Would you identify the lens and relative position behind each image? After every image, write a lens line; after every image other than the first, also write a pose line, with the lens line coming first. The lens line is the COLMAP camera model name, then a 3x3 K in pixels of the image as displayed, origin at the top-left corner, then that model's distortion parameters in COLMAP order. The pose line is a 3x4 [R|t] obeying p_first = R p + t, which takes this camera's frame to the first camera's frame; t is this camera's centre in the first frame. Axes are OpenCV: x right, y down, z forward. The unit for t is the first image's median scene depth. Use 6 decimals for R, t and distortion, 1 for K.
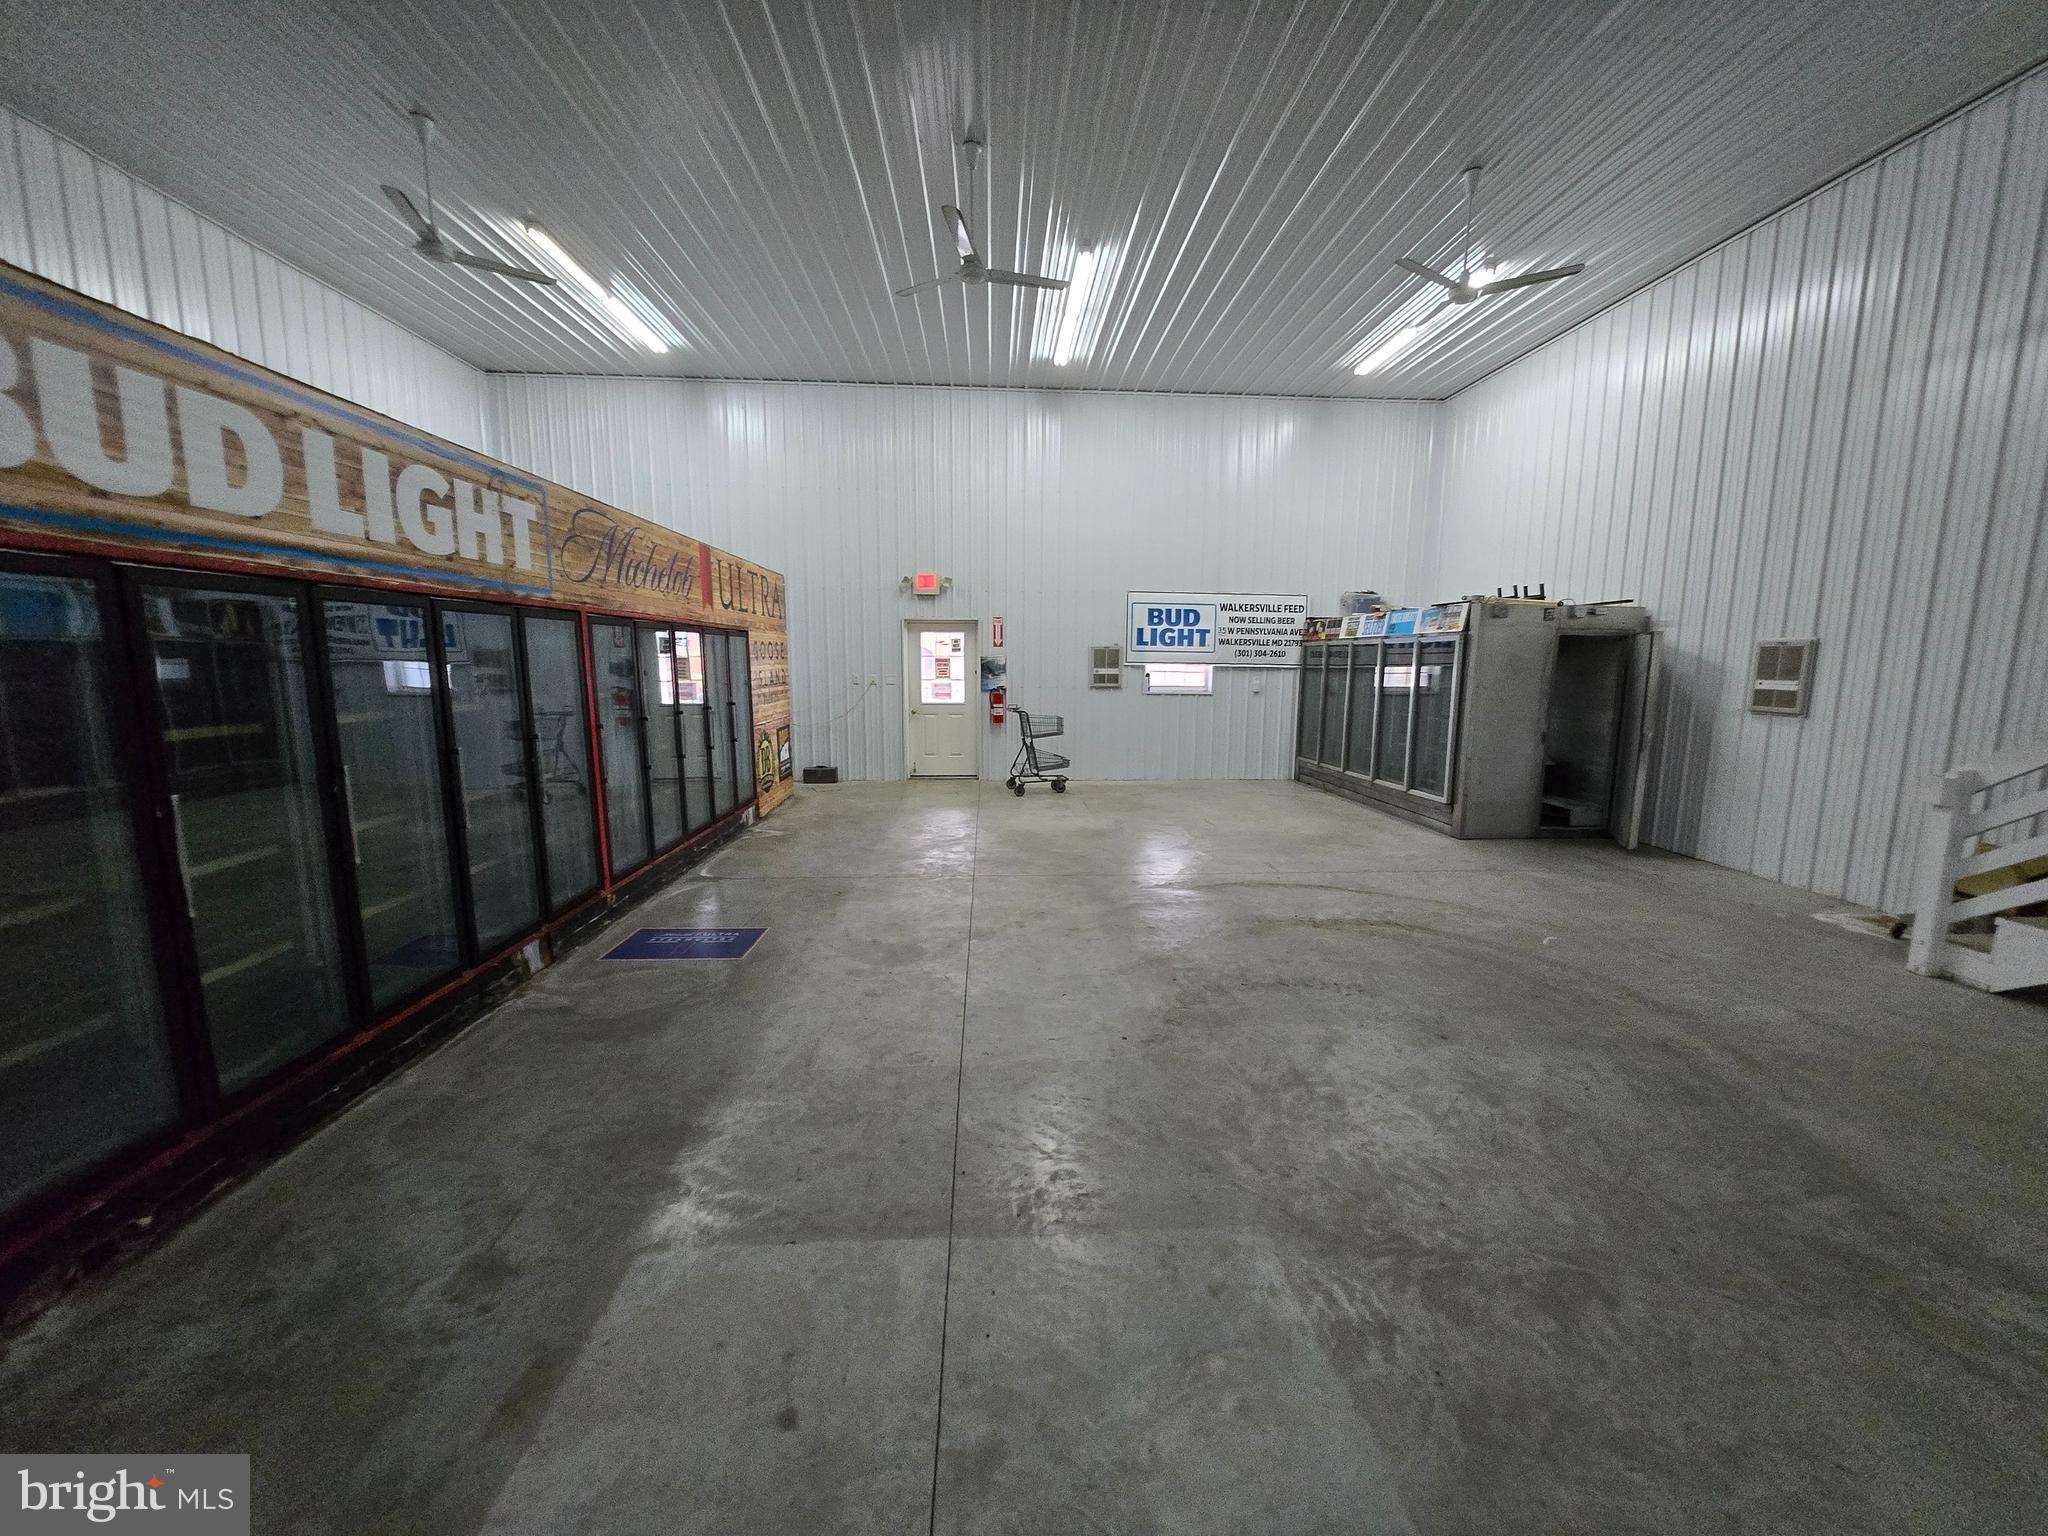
lens RADIAL K [[803.3, 0, 1048.1], [0, 803.3, 775.1], [0, 0, 1]] dist [0.001381, -0.001700]
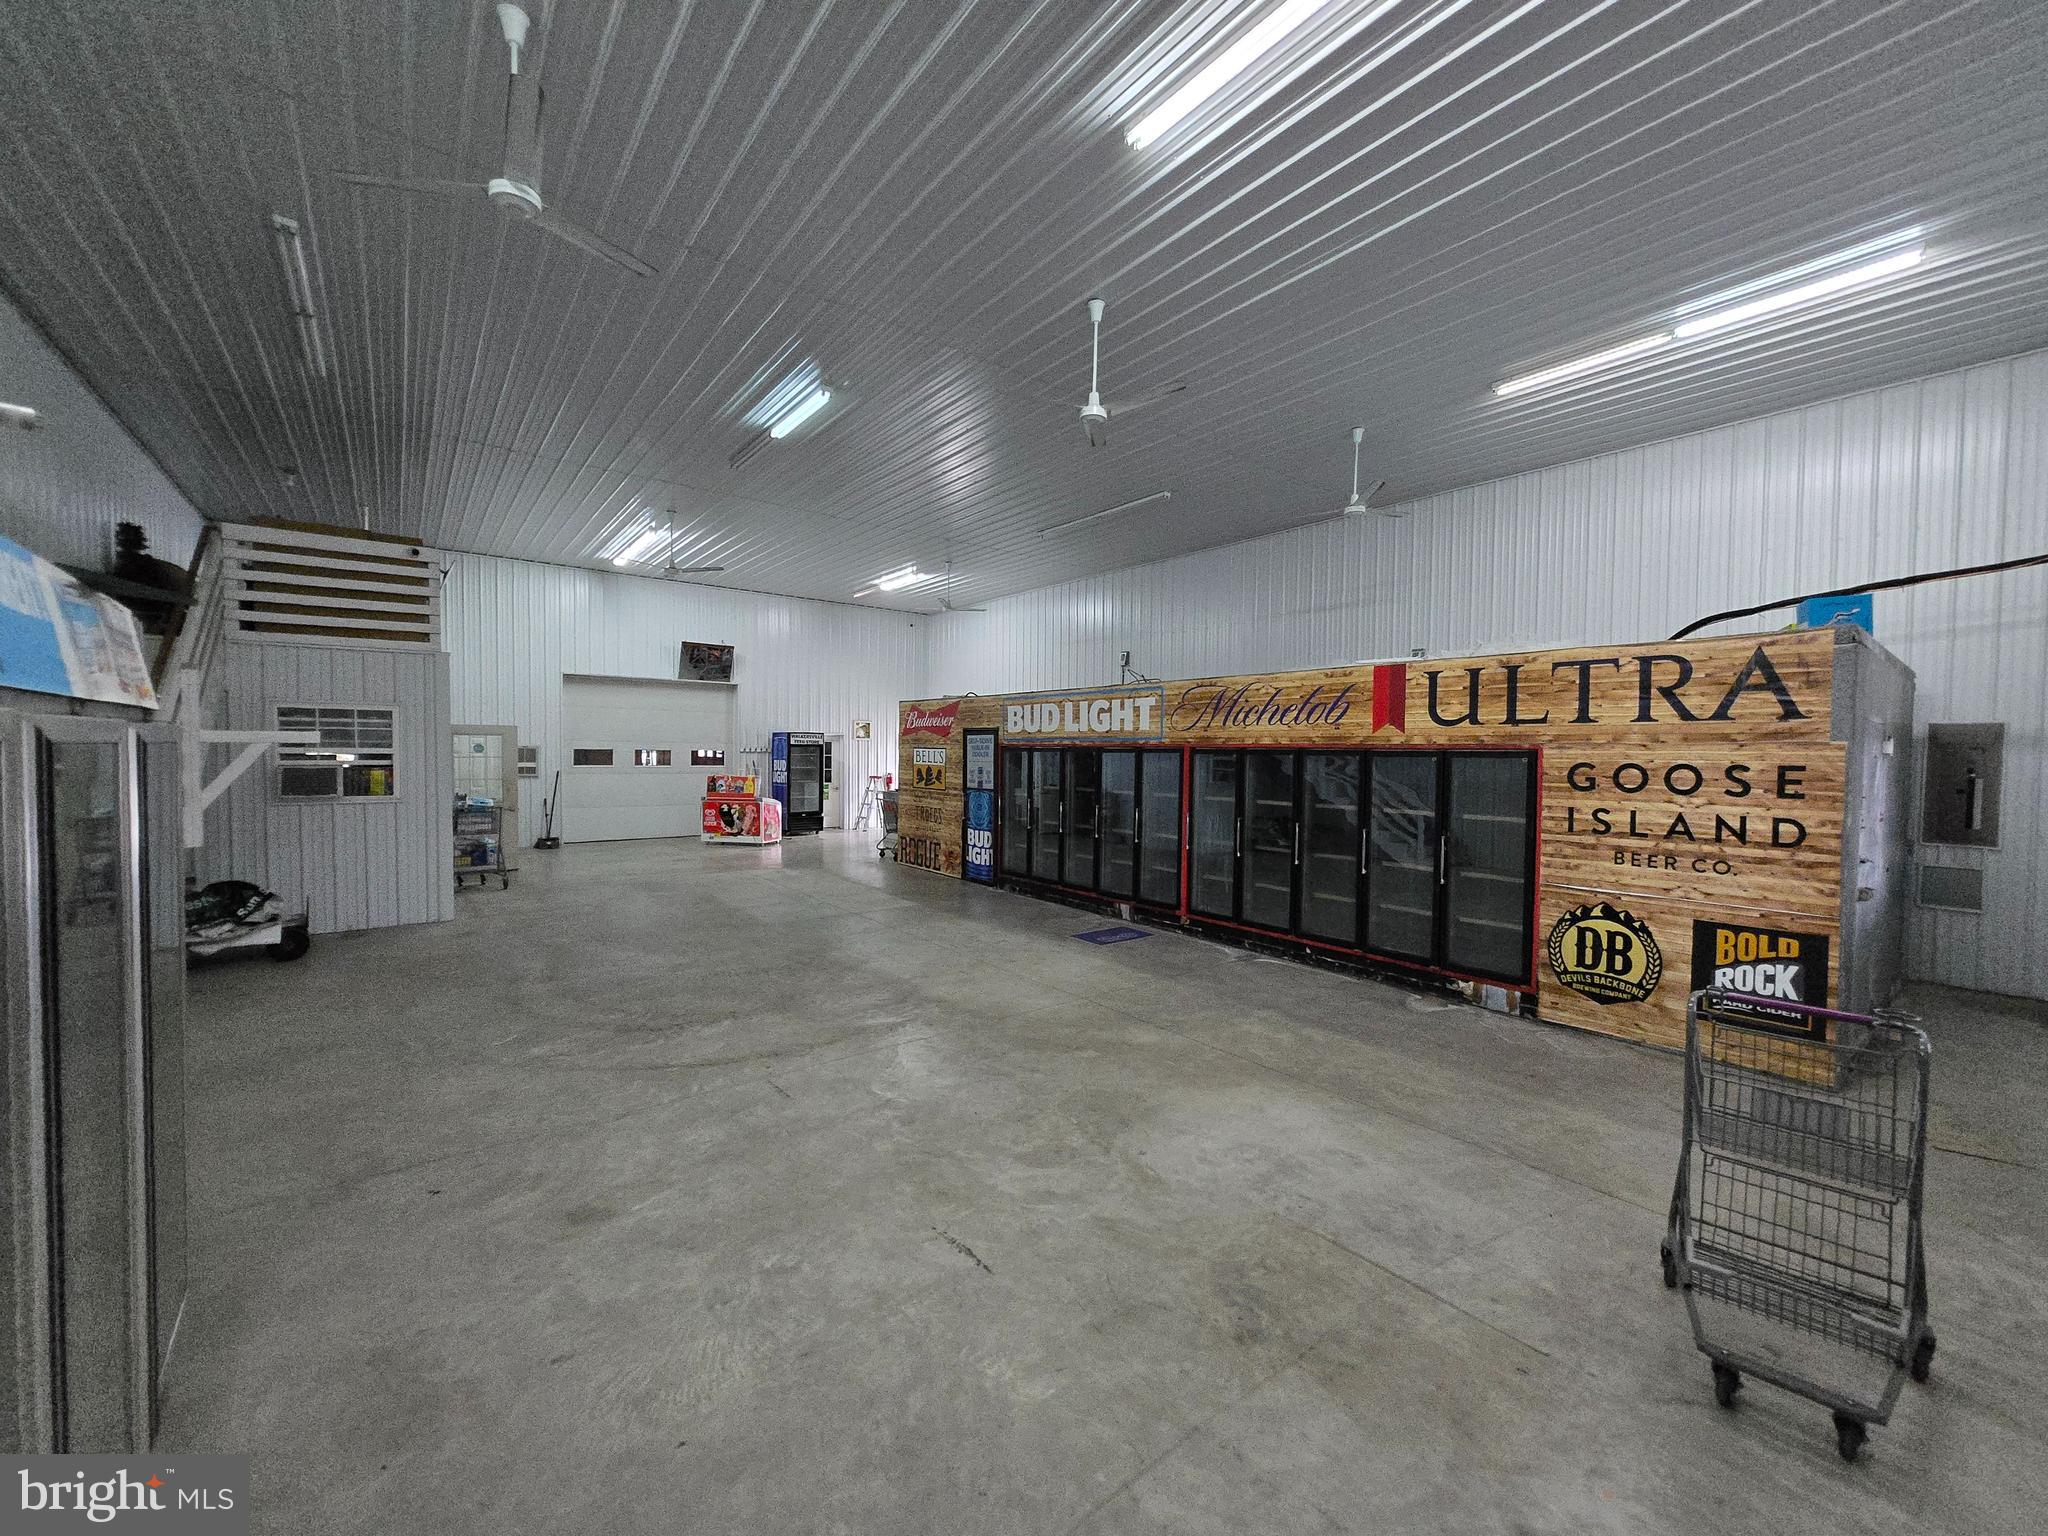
lens RADIAL K [[803.3, 0, 1042.2], [0, 803.3, 775.9], [0, 0, 1]] dist [0.001381, -0.001700]
pose [[-0.820338, 0.002393, -0.571874, 0.816729], [-0.098742, 0.984380, 0.145761, -0.449206], [0.563290, 0.176041, -0.807288, 2.750960]]
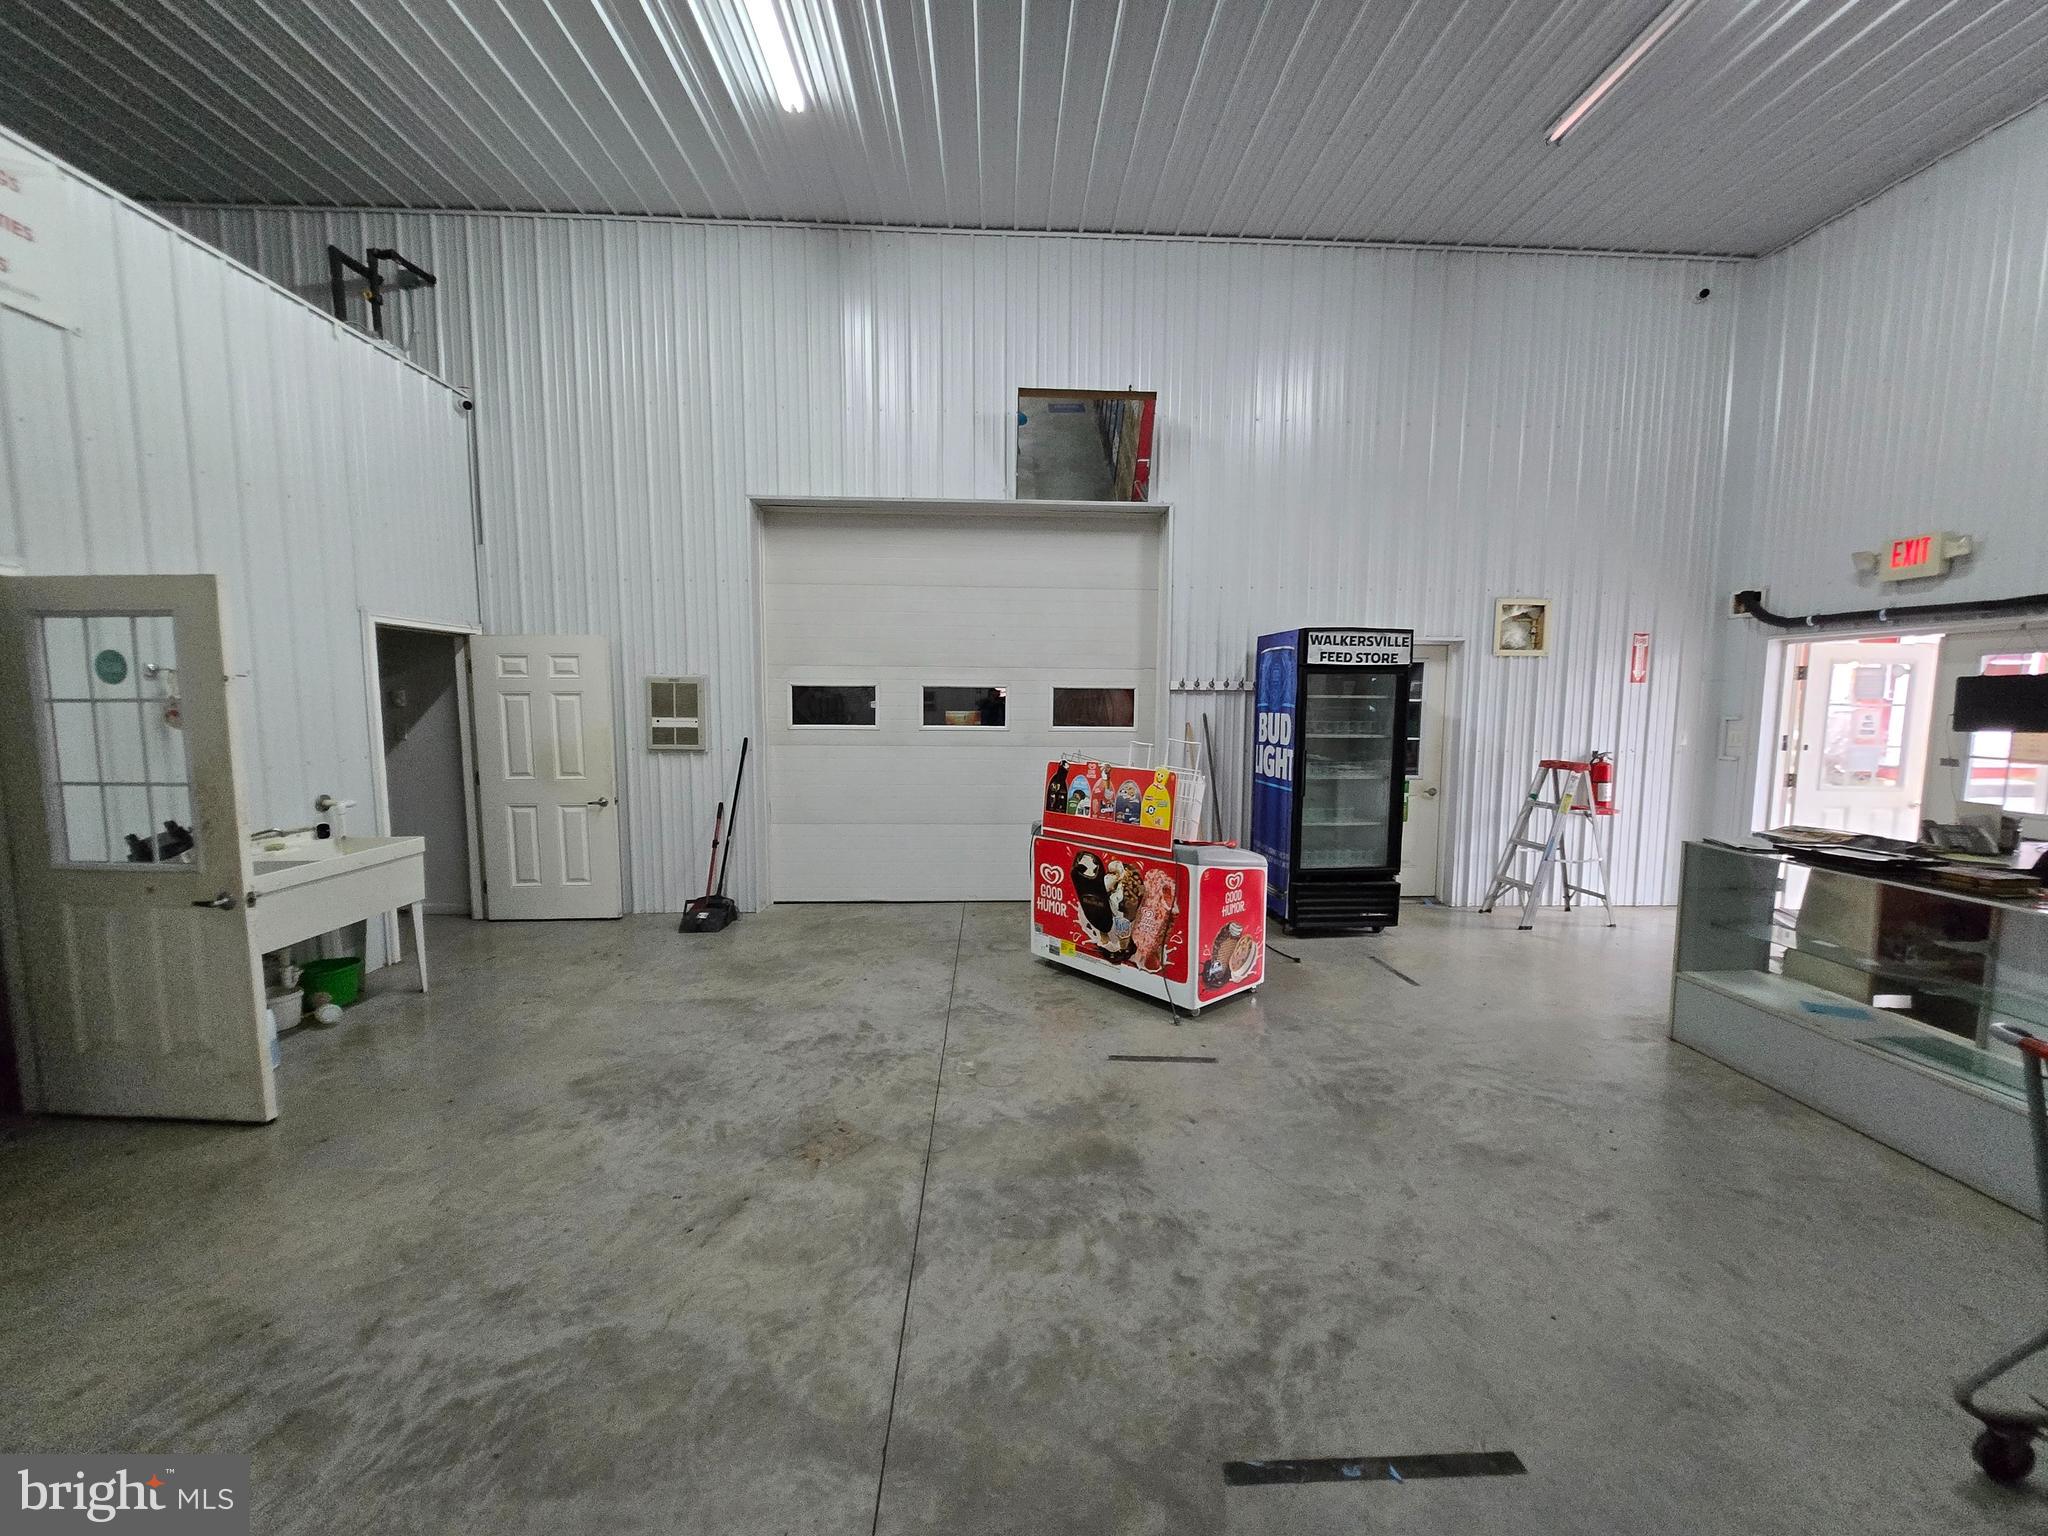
lens RADIAL K [[803.3, 0, 1040.0], [0, 803.3, 770.9], [0, 0, 1]] dist [0.001381, -0.001700]
pose [[-0.999695, -0.012727, 0.021183, -0.108013], [-0.007415, 0.972171, 0.234154, 0.000858], [-0.023574, 0.233925, -0.971969, -0.102338]]
